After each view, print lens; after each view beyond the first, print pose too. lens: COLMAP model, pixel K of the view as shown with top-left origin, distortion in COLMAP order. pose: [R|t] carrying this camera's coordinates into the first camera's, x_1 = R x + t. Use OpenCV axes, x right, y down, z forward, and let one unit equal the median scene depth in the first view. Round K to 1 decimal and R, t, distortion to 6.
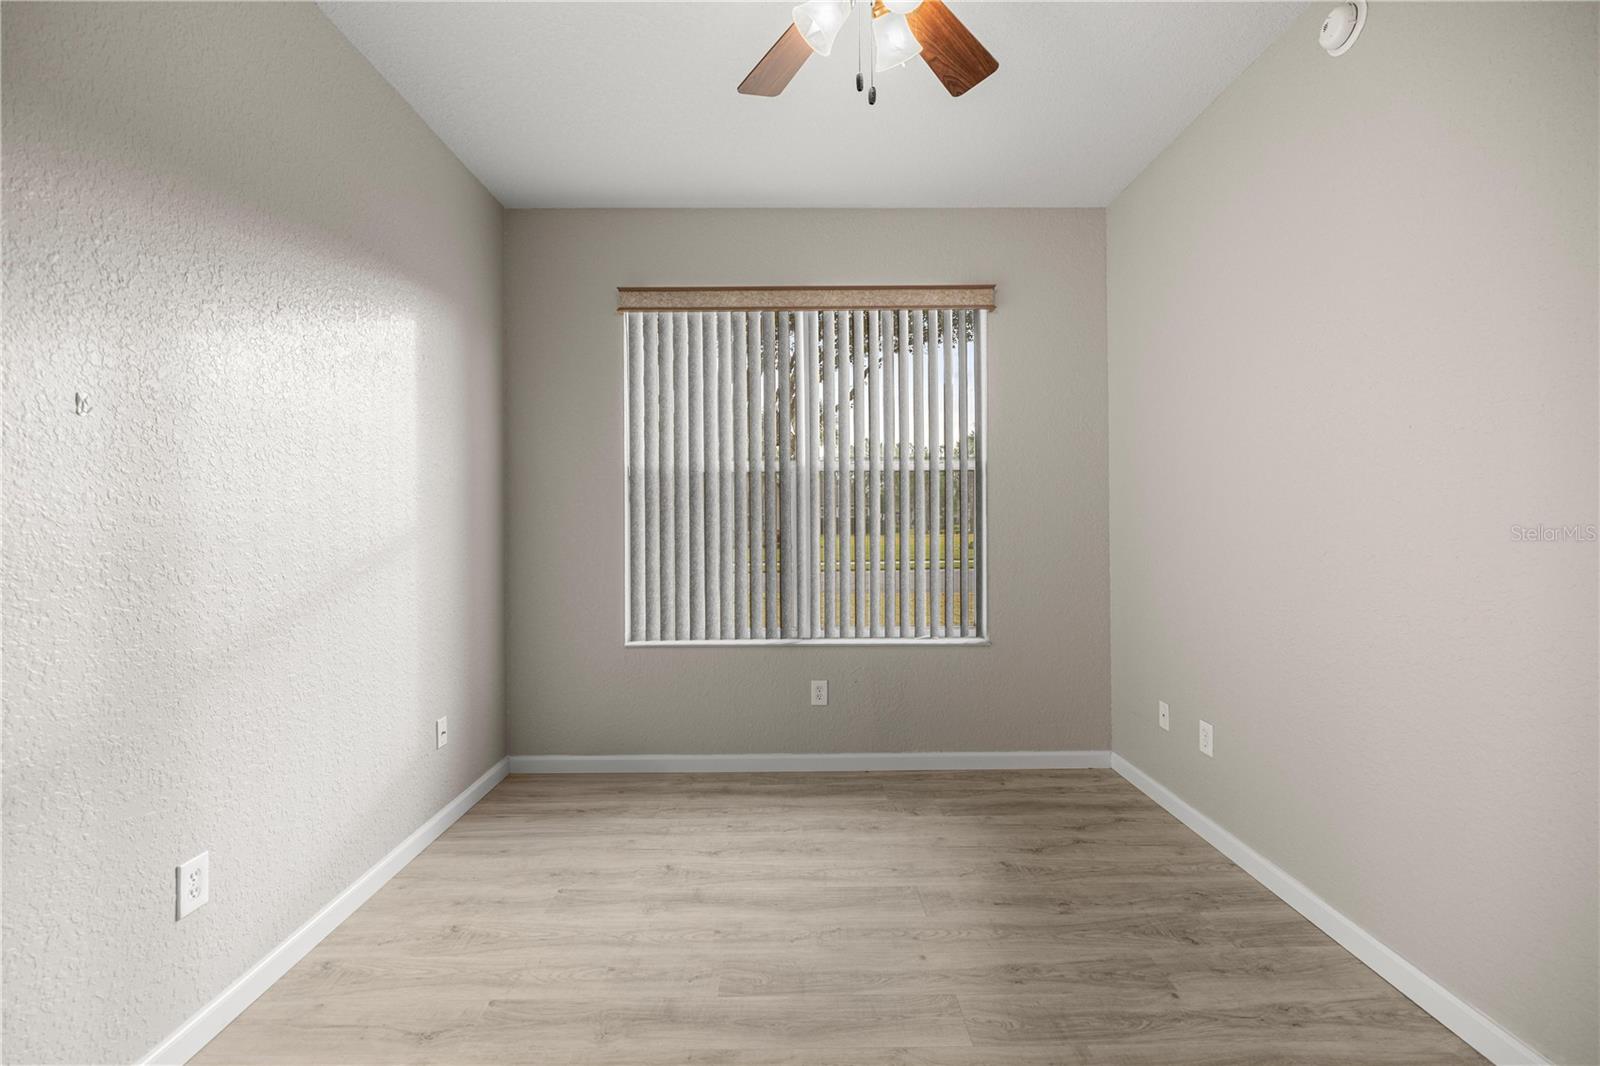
lens RADIAL K [[676.1, 0, 801.4], [0, 676.1, 527.7], [0, 0, 1]] dist [0.000163, 0.000927]
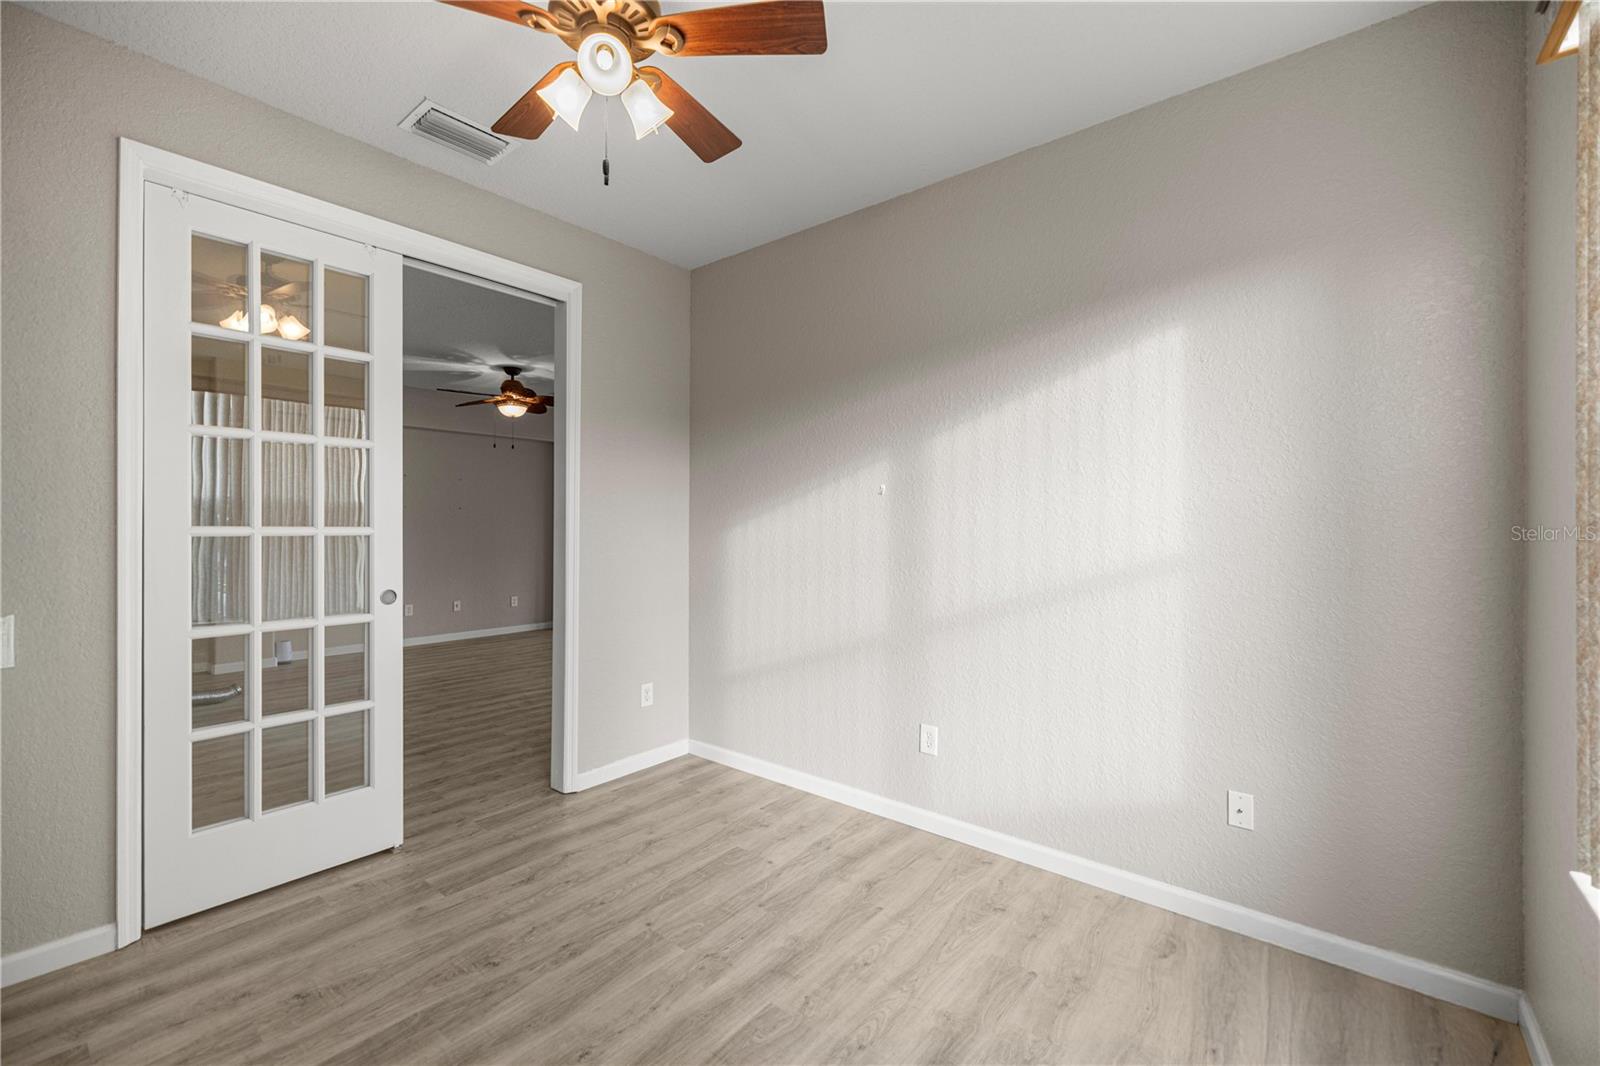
lens RADIAL K [[671.0, 0, 801.5], [0, 671.0, 527.8], [0, 0, 1]] dist [0.003015, 0.000137]
pose [[-0.647262, 0.001415, -0.762266, 0.584057], [-0.008644, 0.999920, 0.009196, -0.052874], [0.762218, 0.012542, -0.647199, 1.549771]]
